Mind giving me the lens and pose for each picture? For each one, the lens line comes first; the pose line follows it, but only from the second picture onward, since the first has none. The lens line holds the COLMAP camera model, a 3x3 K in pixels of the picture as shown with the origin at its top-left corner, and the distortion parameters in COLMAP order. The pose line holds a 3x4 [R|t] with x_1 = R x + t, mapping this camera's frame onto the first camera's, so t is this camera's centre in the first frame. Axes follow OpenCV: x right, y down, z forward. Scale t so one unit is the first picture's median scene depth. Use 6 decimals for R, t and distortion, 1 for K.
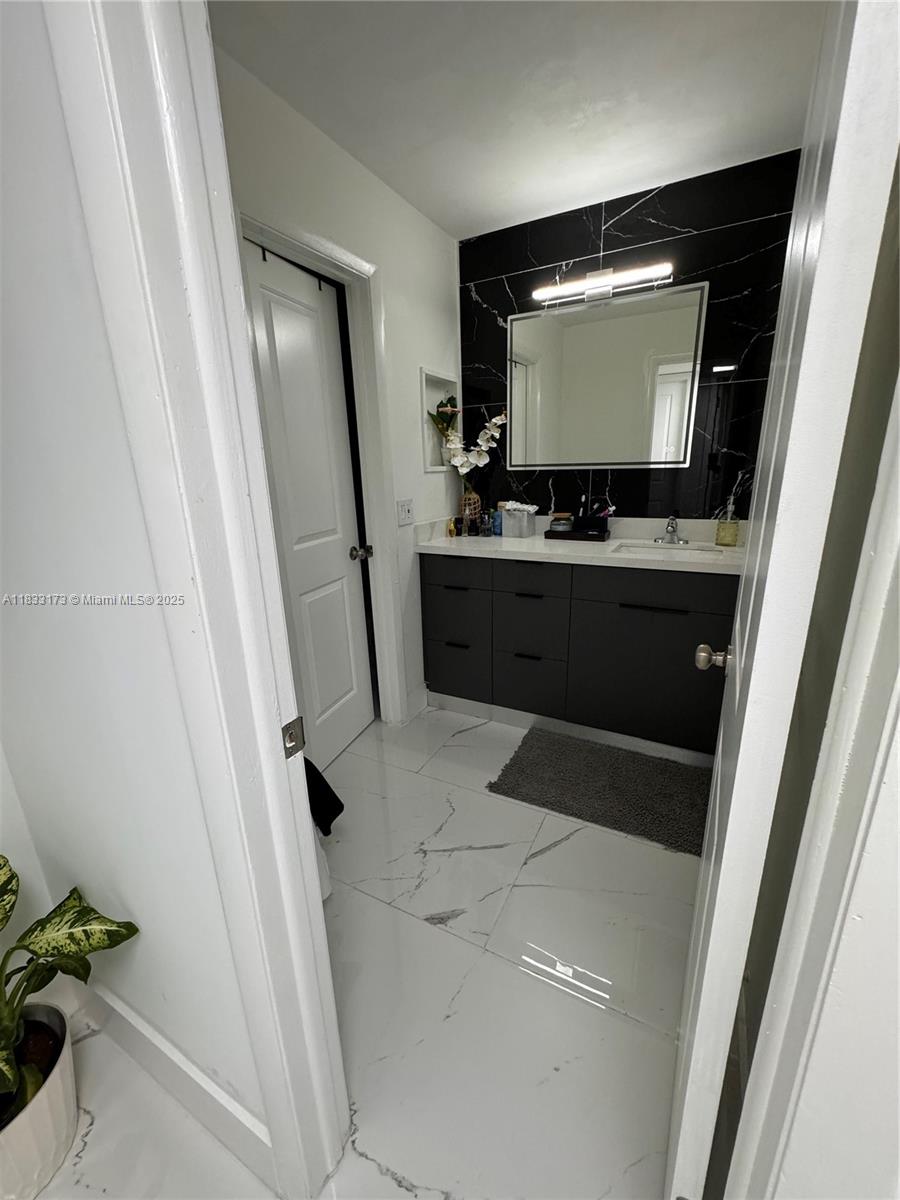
lens RADIAL K [[478.3, 0, 451.8], [0, 478.3, 599.0], [0, 0, 1]] dist [-0.003268, 0.000874]
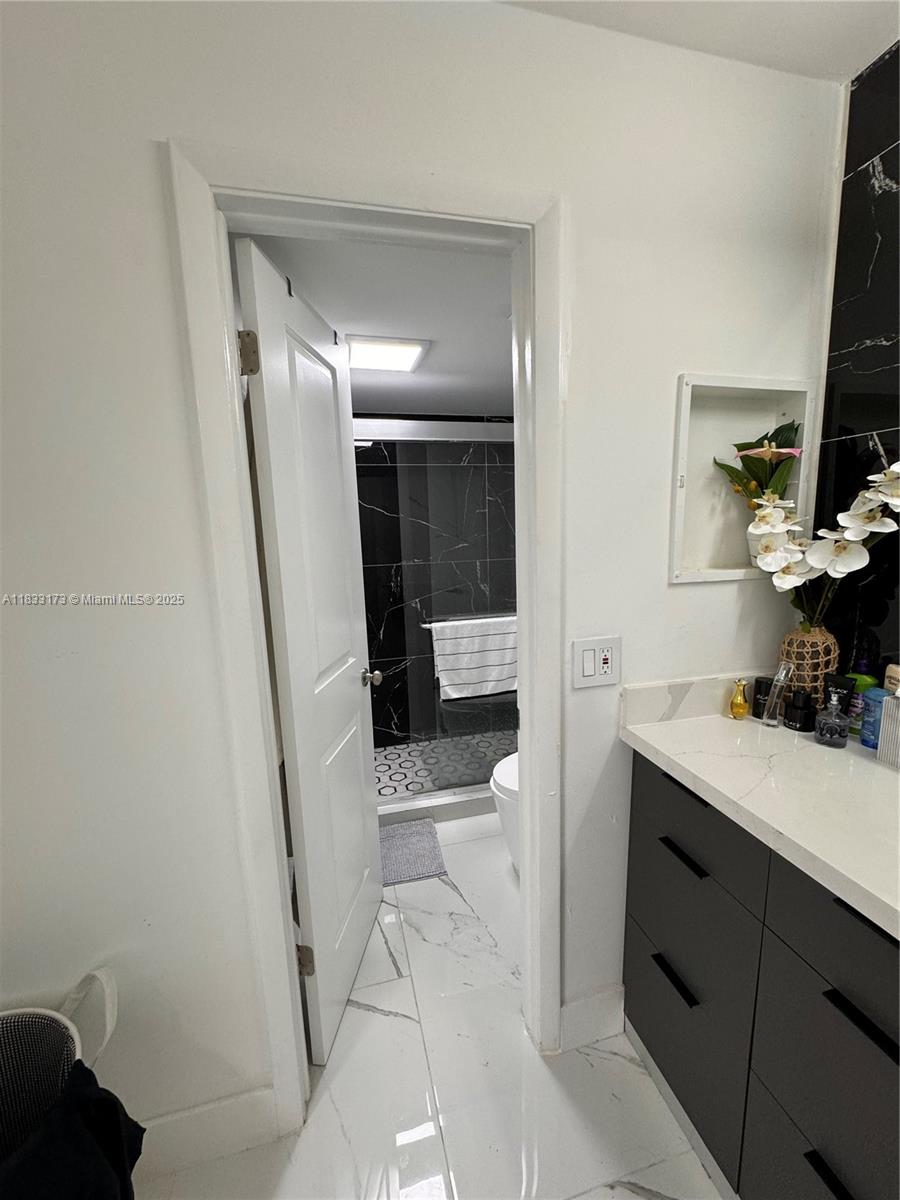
lens RADIAL K [[478.3, 0, 448.9], [0, 478.3, 600.6], [0, 0, 1]] dist [-0.003268, 0.000874]
pose [[0.670581, 0.123433, -0.731496, 0.141908], [-0.192760, 0.981183, -0.011143, -0.188426], [0.716355, 0.148475, 0.681755, 0.479439]]
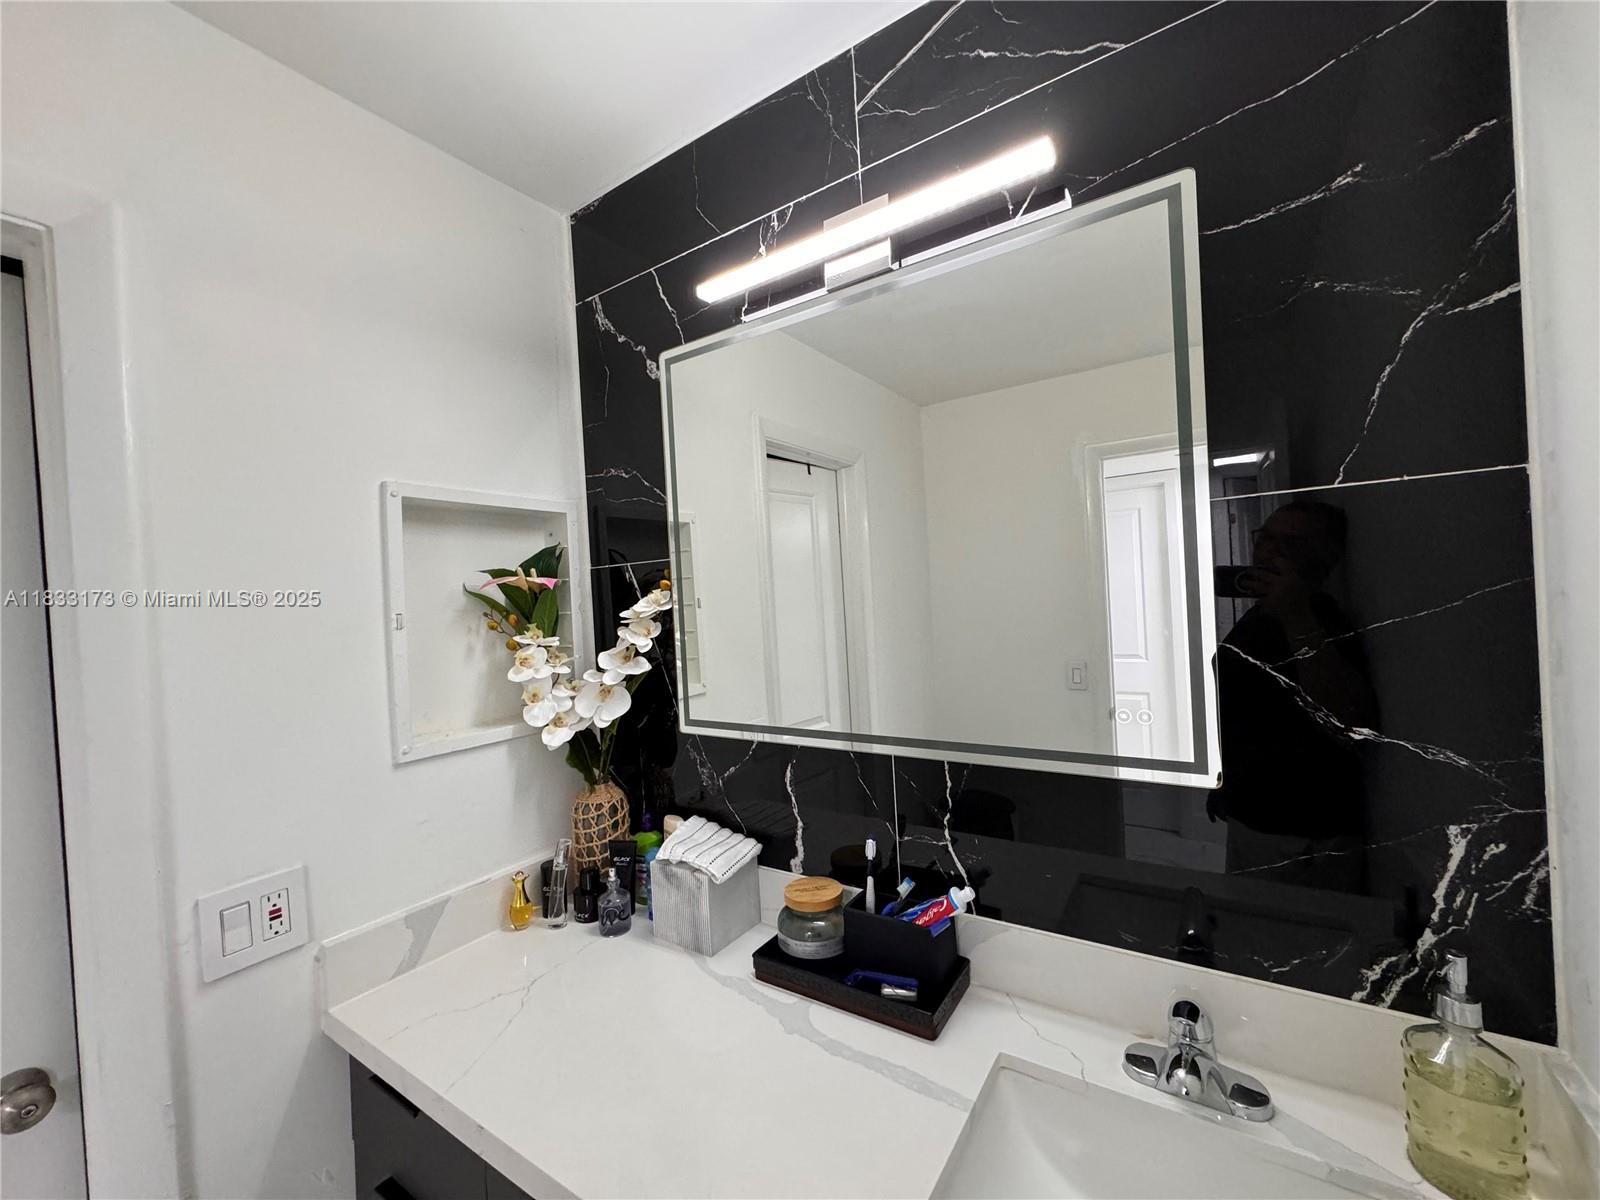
lens RADIAL K [[637.7, 0, 801.9], [0, 637.7, 599.4], [0, 0, 1]] dist [-0.003268, 0.000874]
pose [[0.995441, -0.026325, -0.091672, 0.259452], [0.001071, 0.964178, -0.265253, -0.243670], [0.095371, 0.263946, 0.959811, 0.529319]]
